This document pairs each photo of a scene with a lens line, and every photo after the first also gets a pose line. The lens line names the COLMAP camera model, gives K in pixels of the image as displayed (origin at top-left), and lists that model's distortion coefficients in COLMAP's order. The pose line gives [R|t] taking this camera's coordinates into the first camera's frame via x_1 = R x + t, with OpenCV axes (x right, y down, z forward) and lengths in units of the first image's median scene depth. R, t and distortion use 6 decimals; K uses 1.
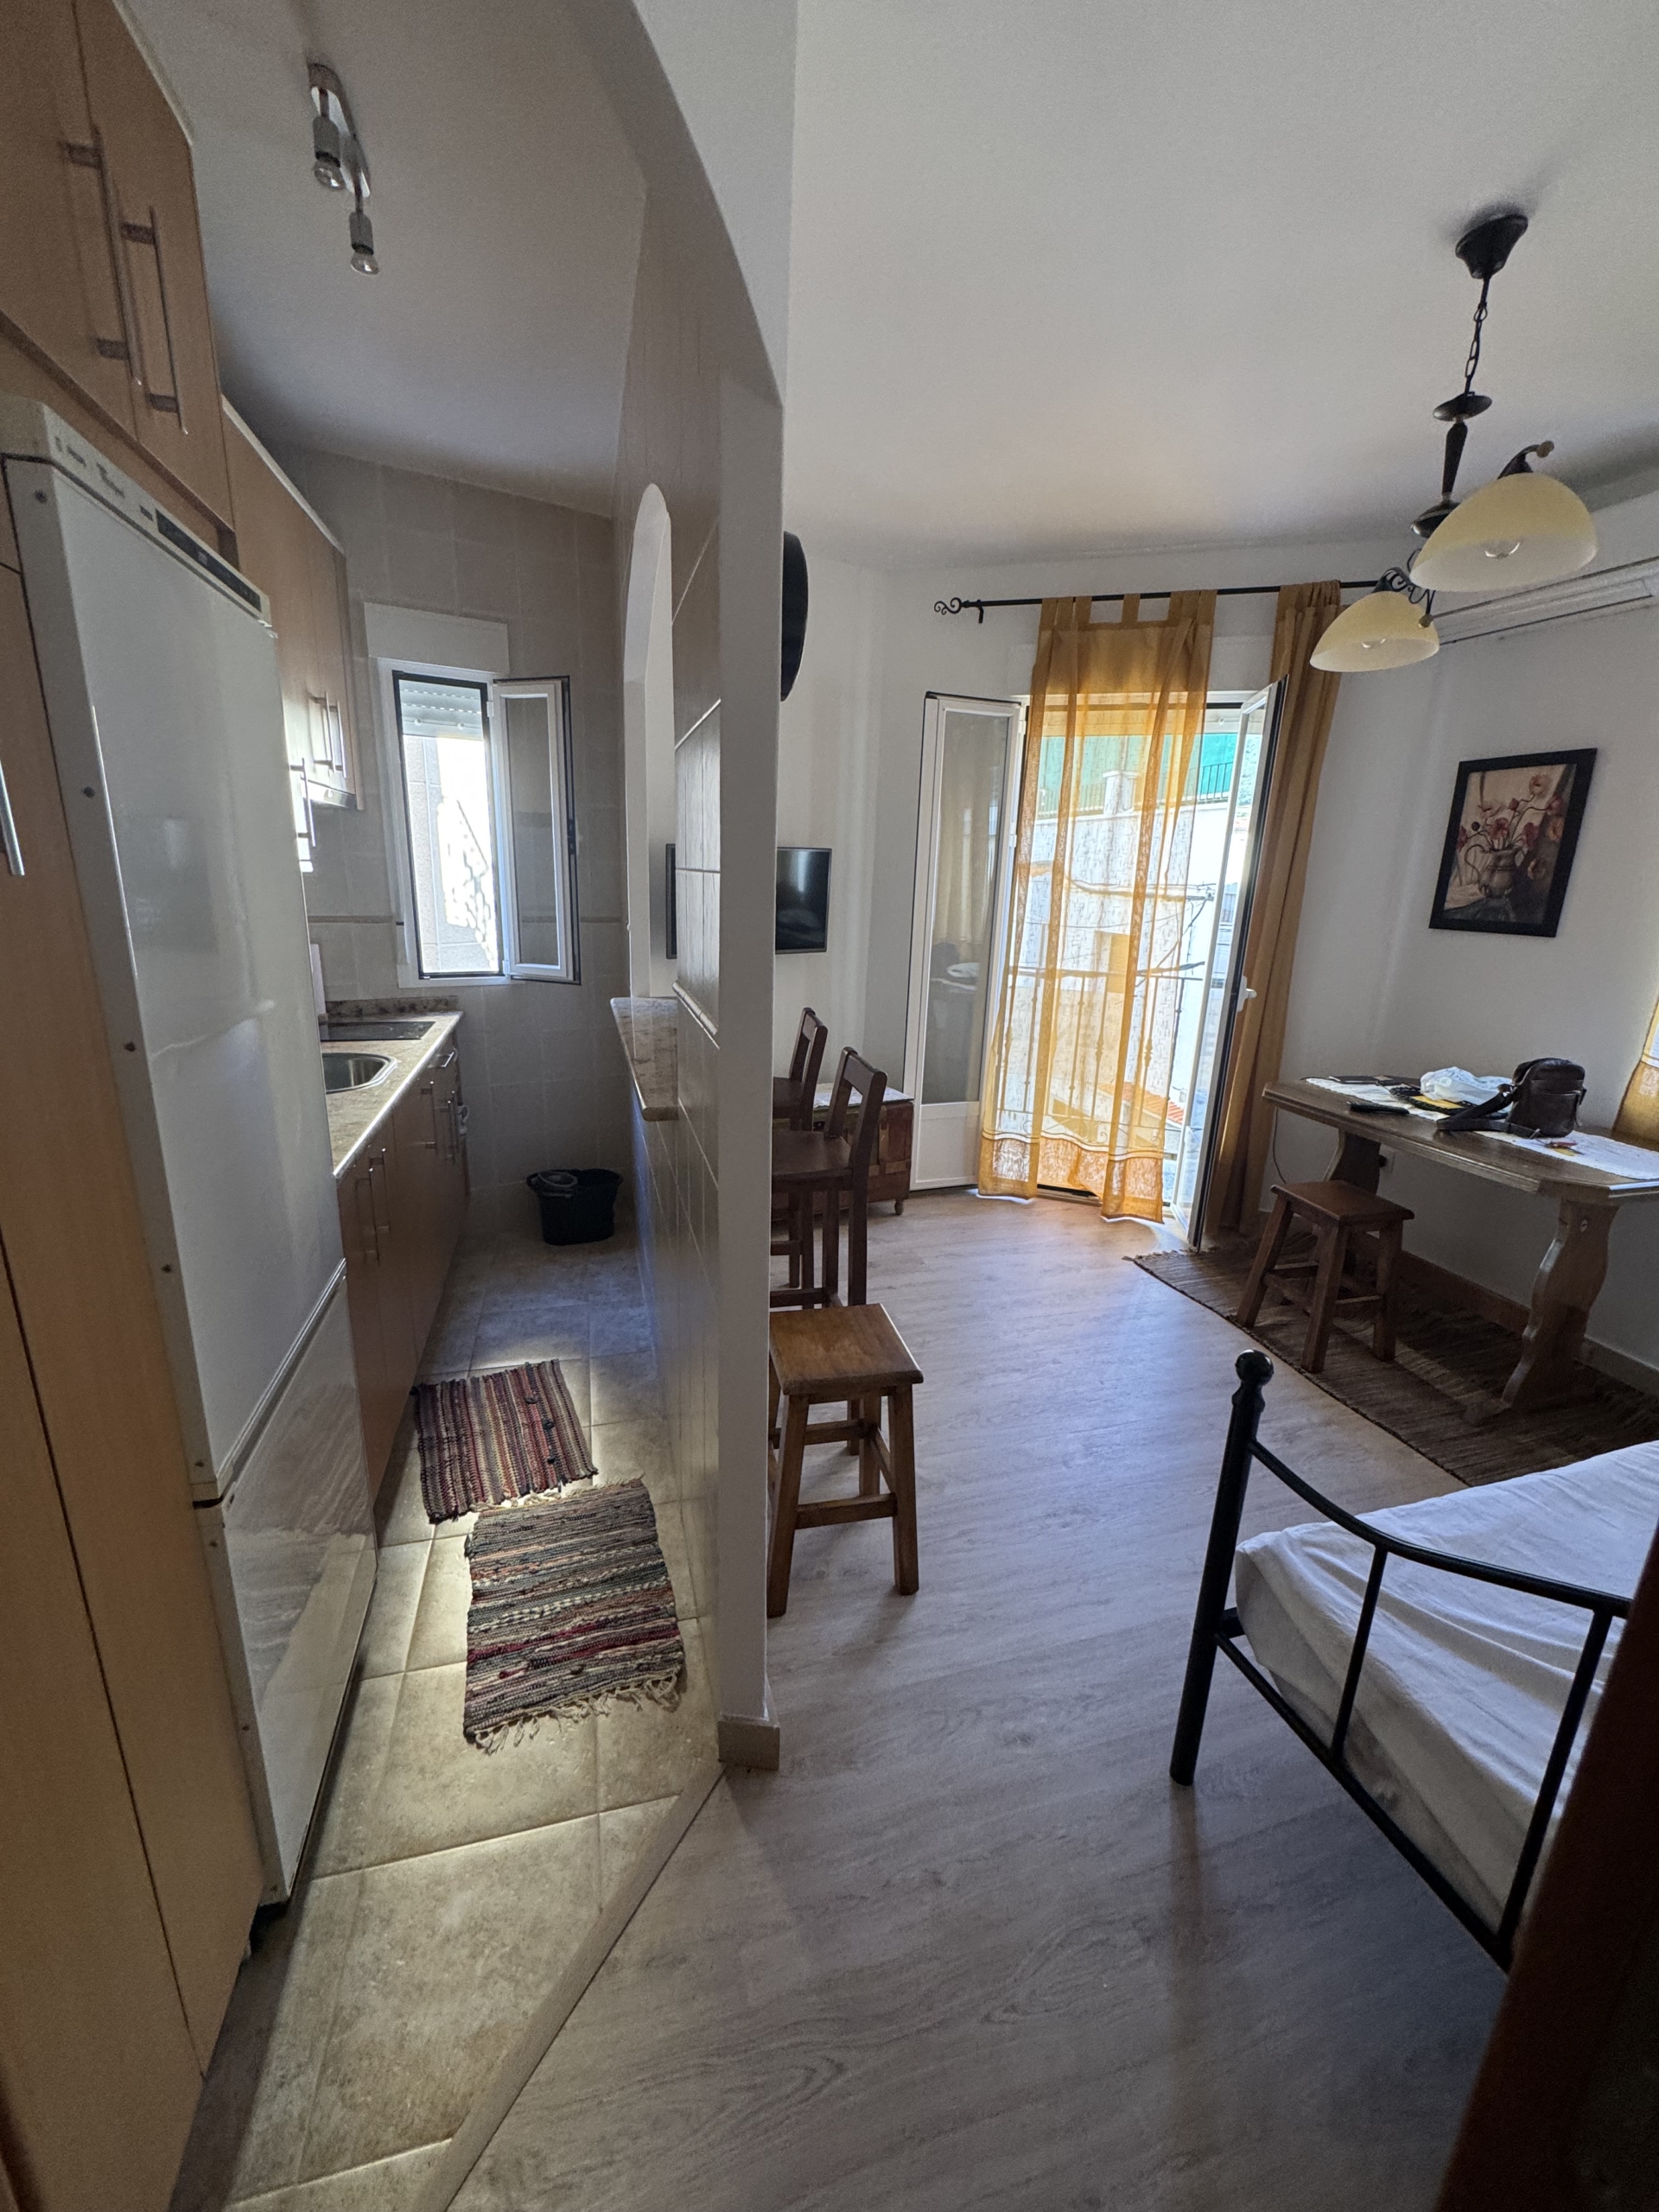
lens RADIAL K [[887.2, 0, 827.7], [0, 887.2, 1104.4], [0, 0, 1]] dist [-0.003373, 0.000222]
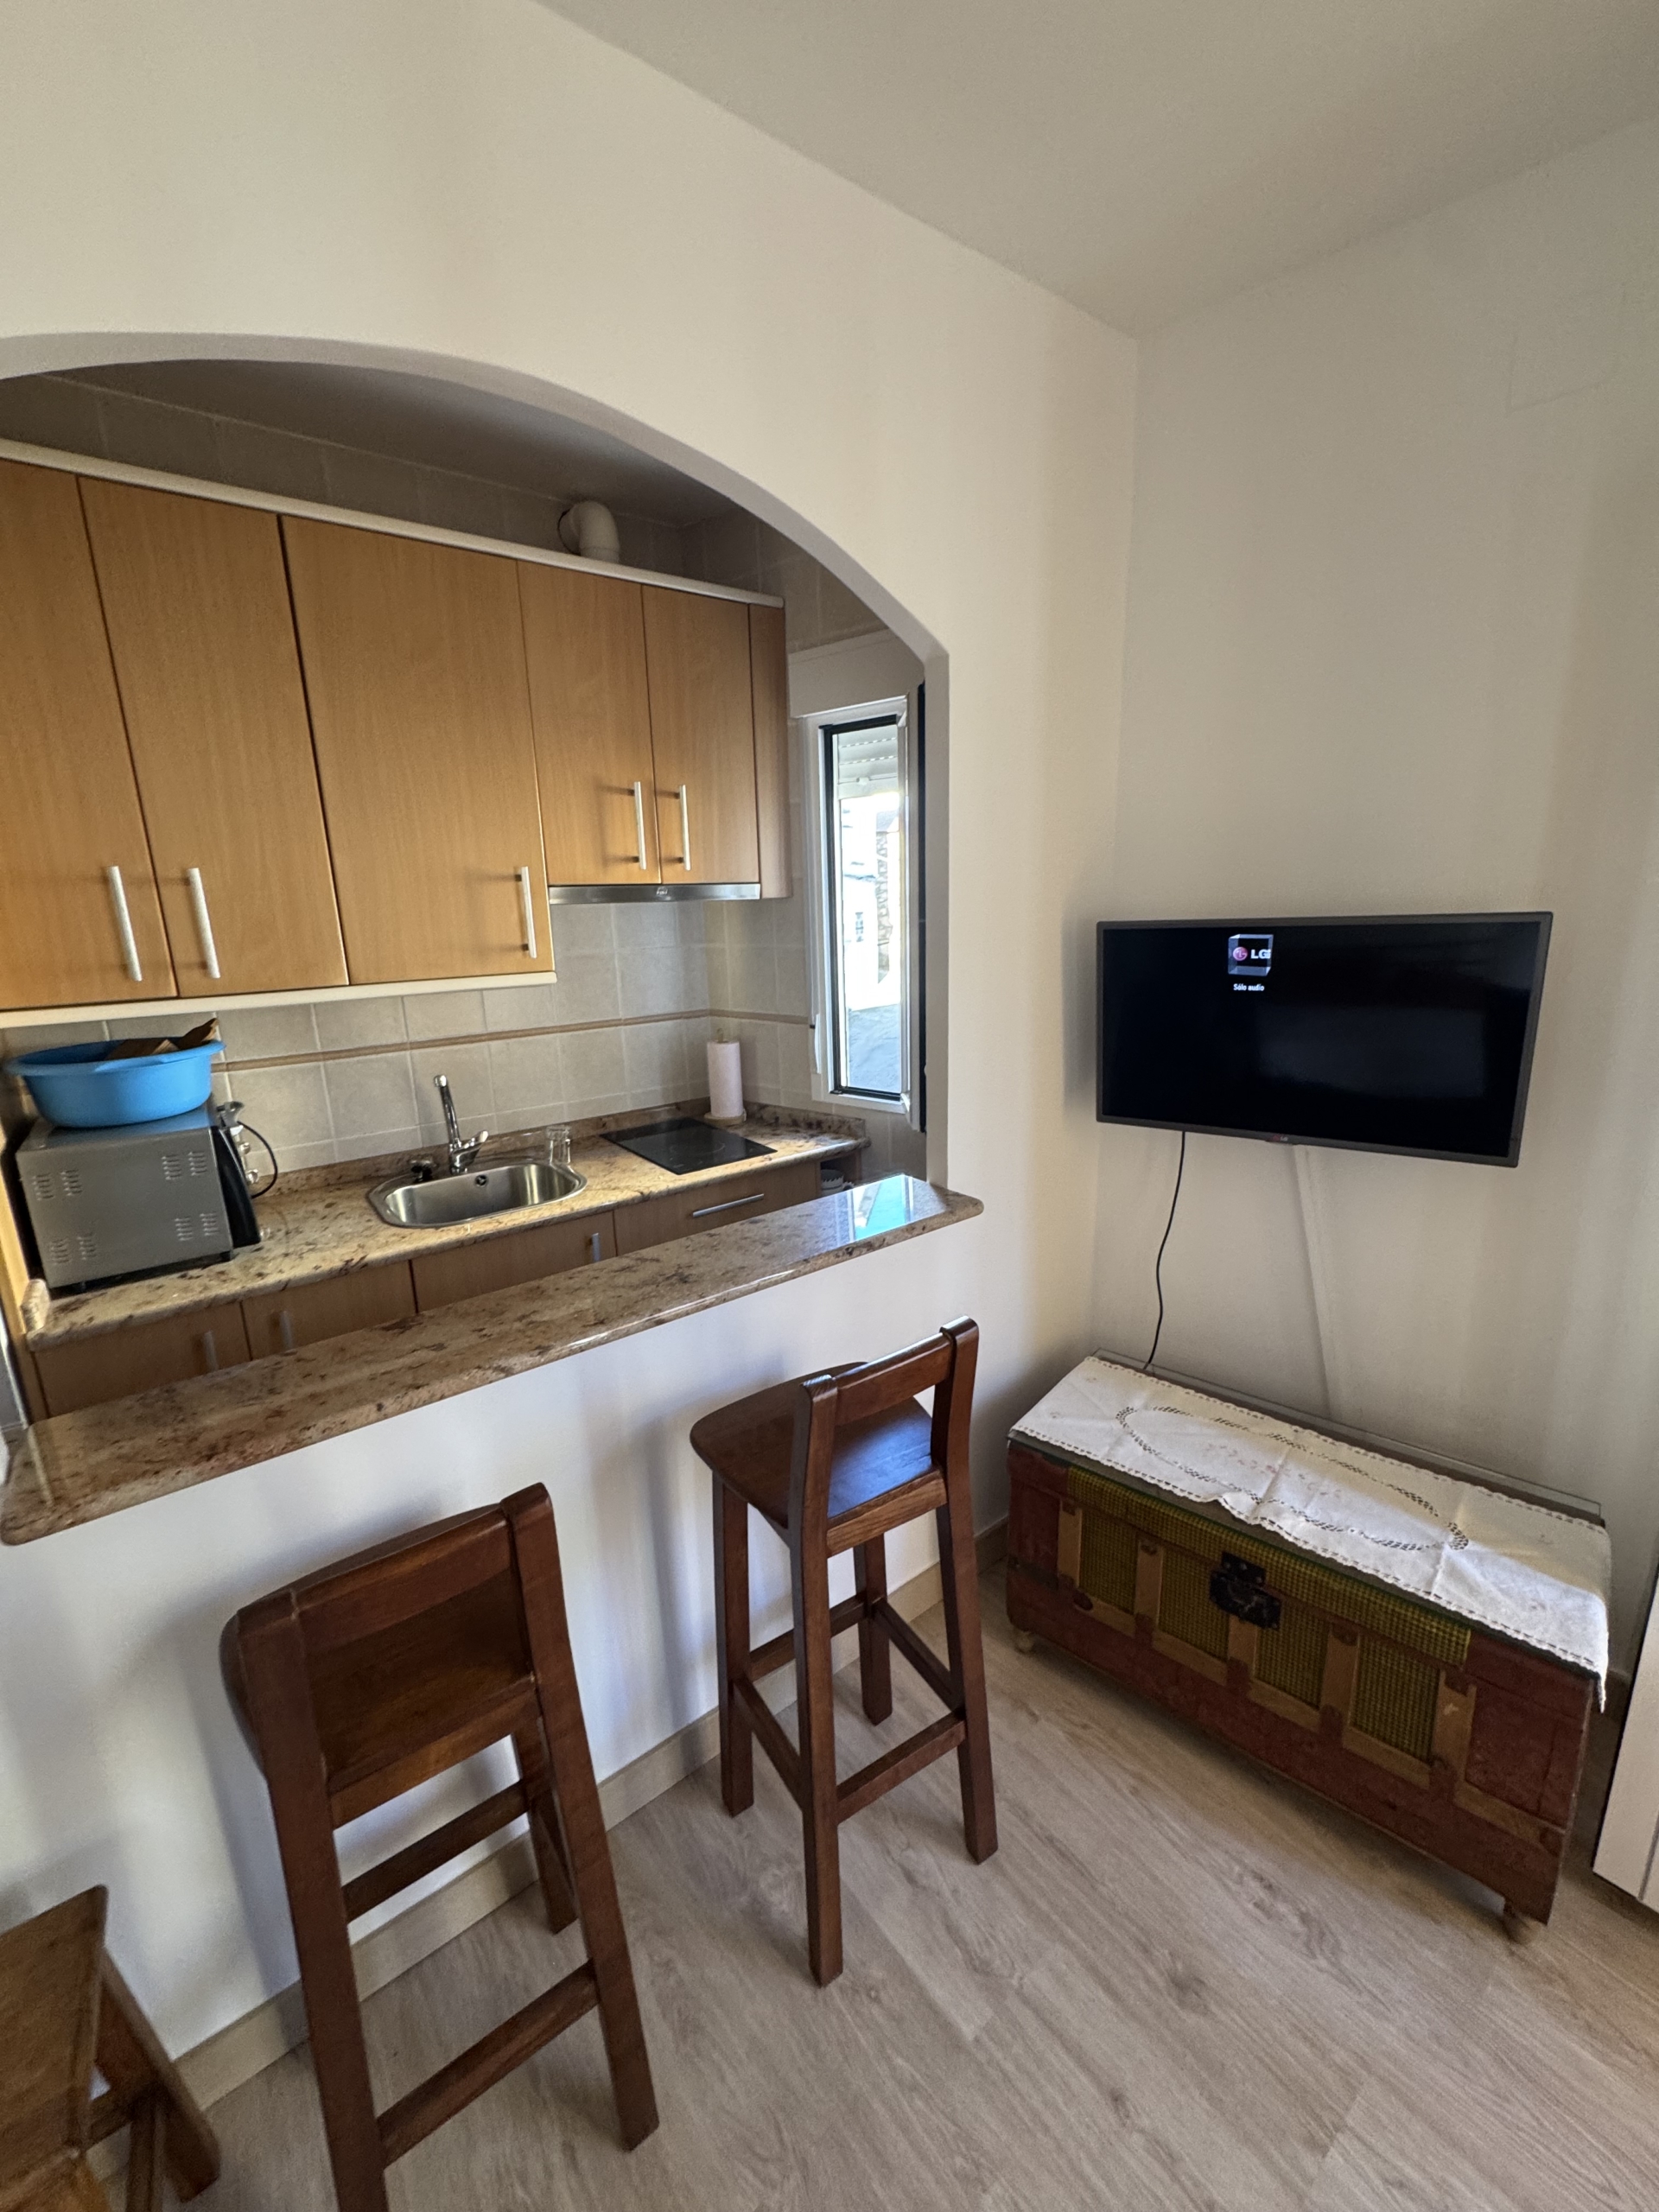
lens RADIAL K [[887.2, 0, 830.8], [0, 887.2, 1103.9], [0, 0, 1]] dist [-0.003373, 0.000222]
pose [[0.362191, 0.179363, -0.914684, 0.433413], [-0.208535, 0.972030, 0.108034, -0.321156], [0.908477, 0.151615, 0.389464, 0.989029]]
